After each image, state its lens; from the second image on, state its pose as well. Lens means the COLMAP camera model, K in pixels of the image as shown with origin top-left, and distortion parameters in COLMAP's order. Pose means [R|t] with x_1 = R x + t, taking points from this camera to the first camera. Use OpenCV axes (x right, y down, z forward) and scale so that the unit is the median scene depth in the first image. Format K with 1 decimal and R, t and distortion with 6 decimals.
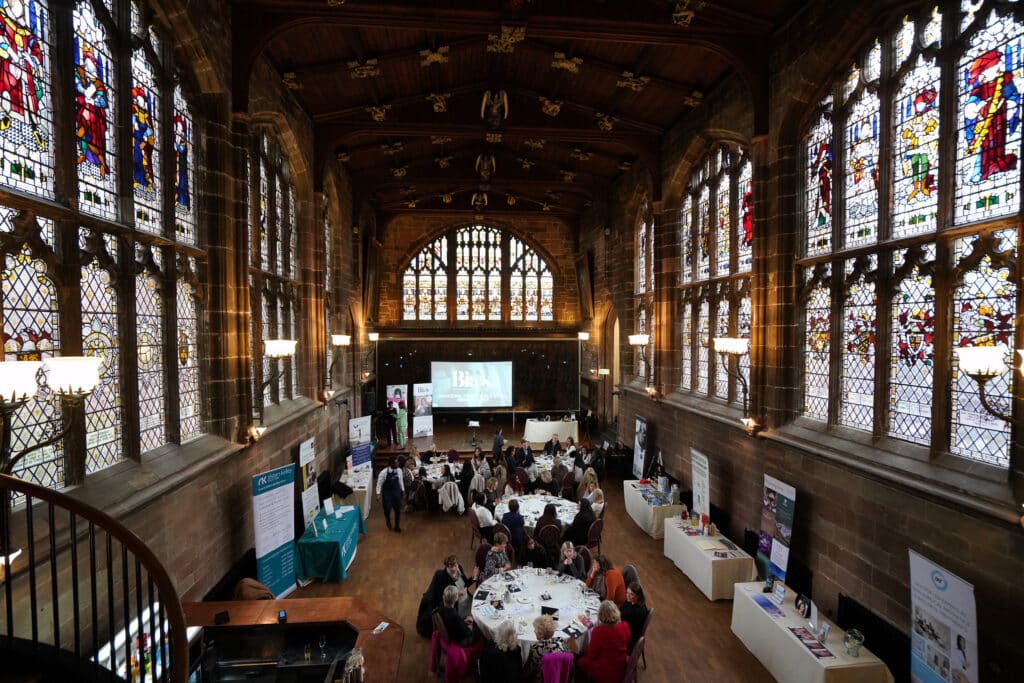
lens RADIAL K [[471.0, 0, 497.6], [0, 471.0, 346.0], [0, 0, 1]] dist [-0.039615, 0.013801]
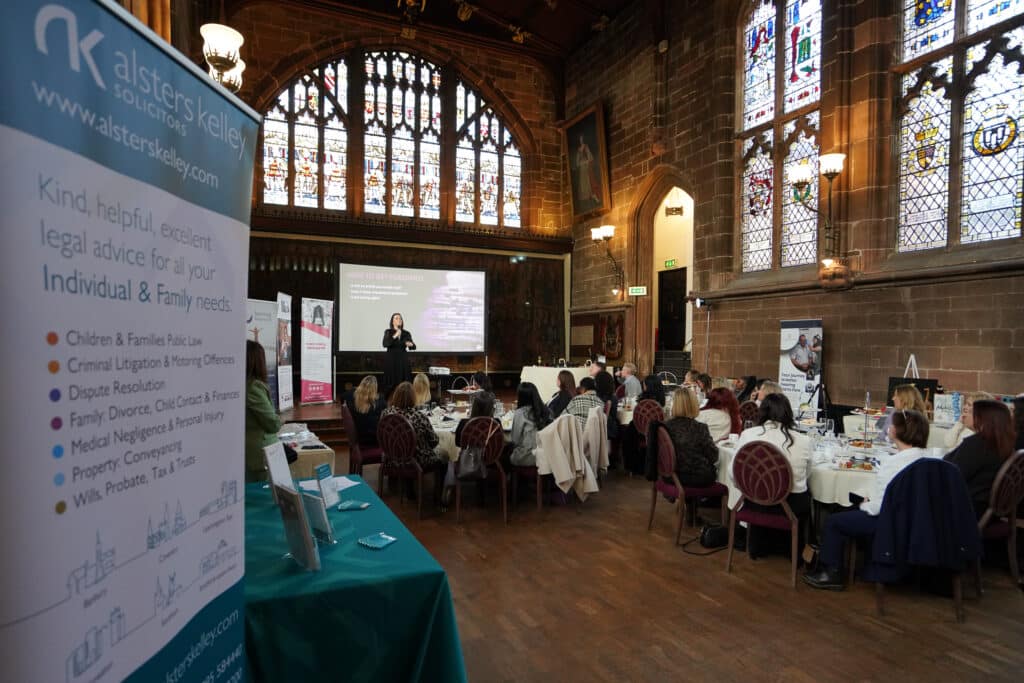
lens RADIAL K [[589.5, 0, 504.3], [0, 589.5, 362.5], [0, 0, 1]] dist [-0.021429, 0.013142]
pose [[0.947128, -0.000497, 0.320856, -0.297844], [0.000020, 0.999999, 0.001488, 0.238491], [-0.320857, -0.001403, 0.947127, 0.539522]]
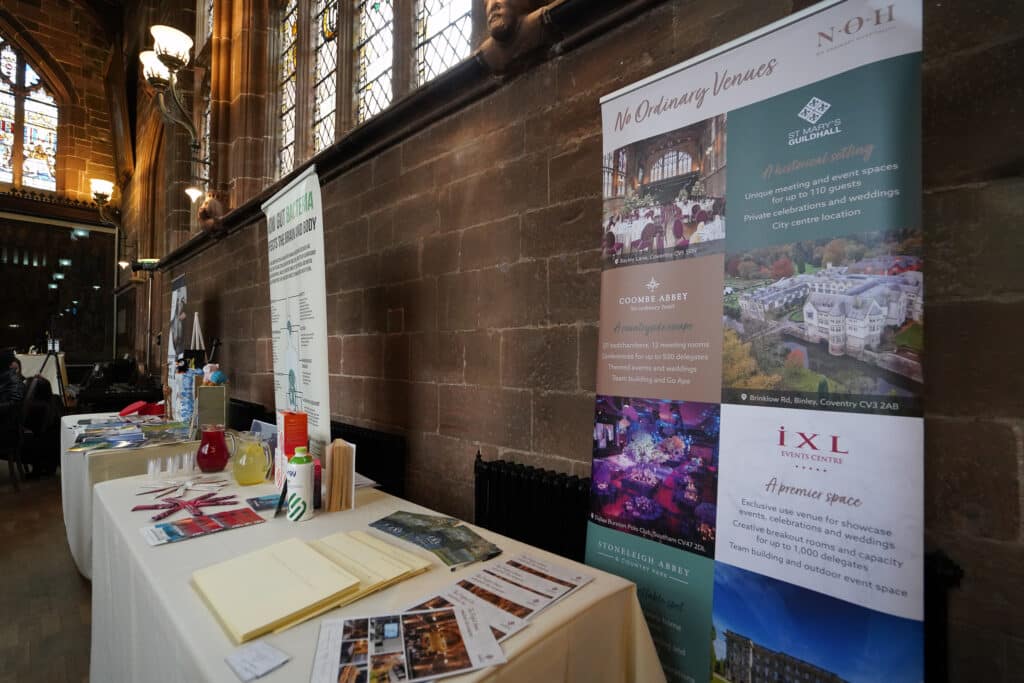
lens RADIAL K [[471.0, 0, 500.8], [0, 471.0, 344.0], [0, 0, 1]] dist [-0.039615, 0.013801]
pose [[0.749233, 0.015986, 0.662114, 0.298382], [0.015525, 0.999010, -0.041688, 0.270351], [-0.662124, 0.041514, 0.748243, 0.630214]]
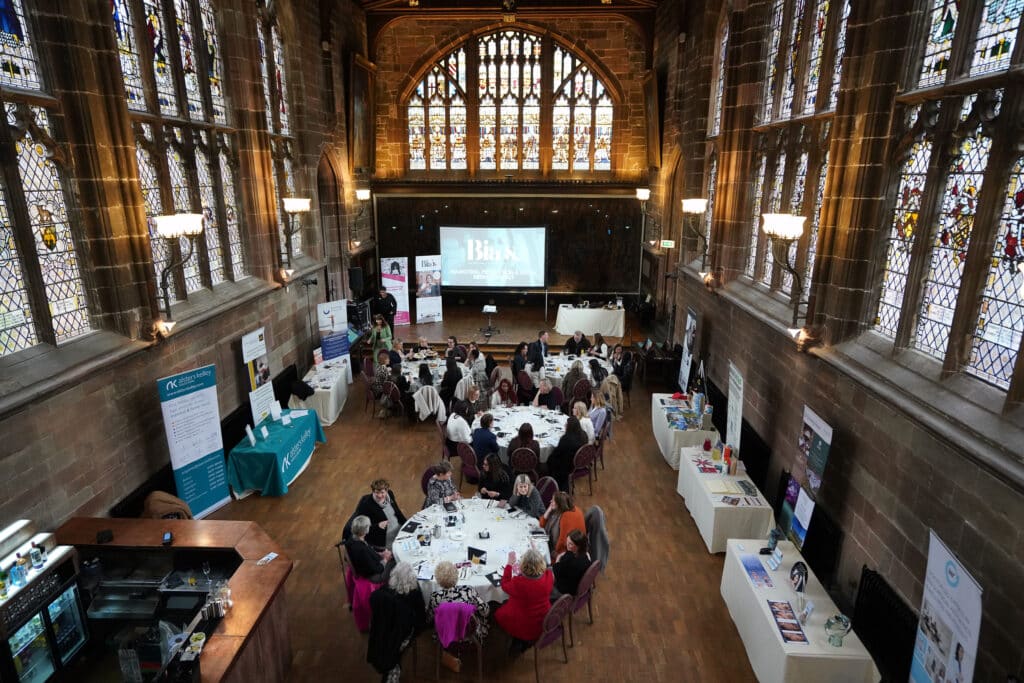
lens RADIAL K [[606.0, 0, 497.5], [0, 606.0, 344.3], [0, 0, 1]] dist [-0.013346, 0.023004]
pose [[0.990799, 0.036579, -0.130303, 0.149787], [-0.004129, 0.970504, 0.241049, -0.034235], [0.135277, -0.238294, 0.961726, 0.020796]]
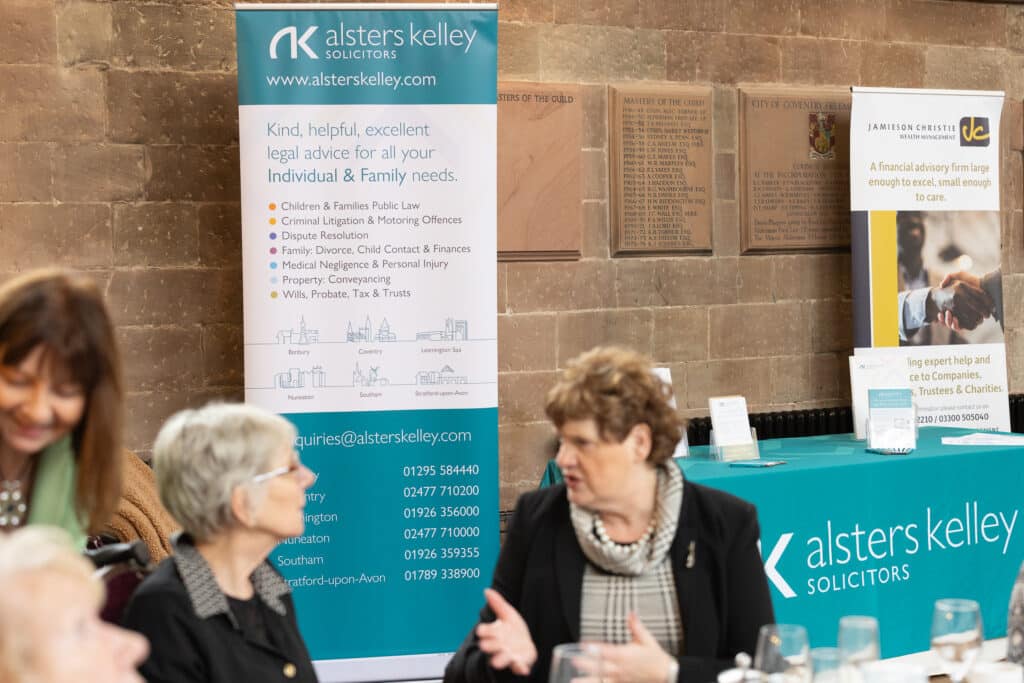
lens RADIAL K [[2089.6, 0, 511.3], [0, 2089.6, 338.5], [0, 0, 1]] dist [0.039619, 0.000000]
pose [[0.482227, 0.041119, -0.875081, 0.223046], [-0.015321, 0.999141, 0.038505, 0.249498], [0.875913, -0.005161, 0.482442, 0.421076]]
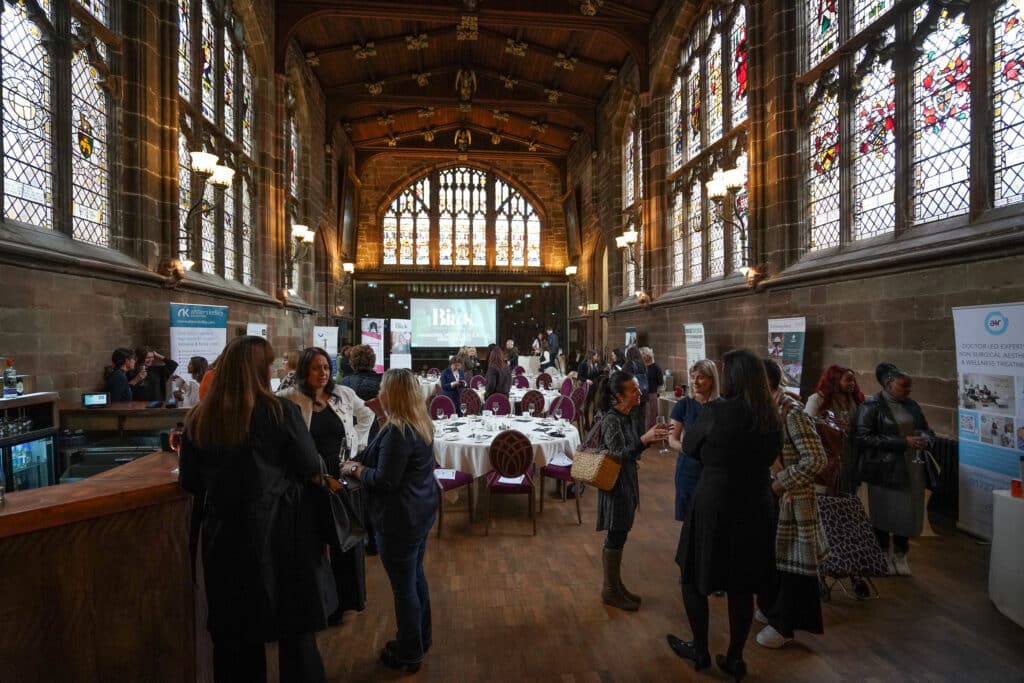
lens RADIAL K [[471.0, 0, 499.2], [0, 471.0, 342.0], [0, 0, 1]] dist [-0.039615, 0.013801]
pose [[0.999901, -0.001832, 0.013950, 0.040211], [0.002151, 0.999735, -0.022903, 0.238088], [-0.013904, 0.022931, 0.999640, 0.094085]]
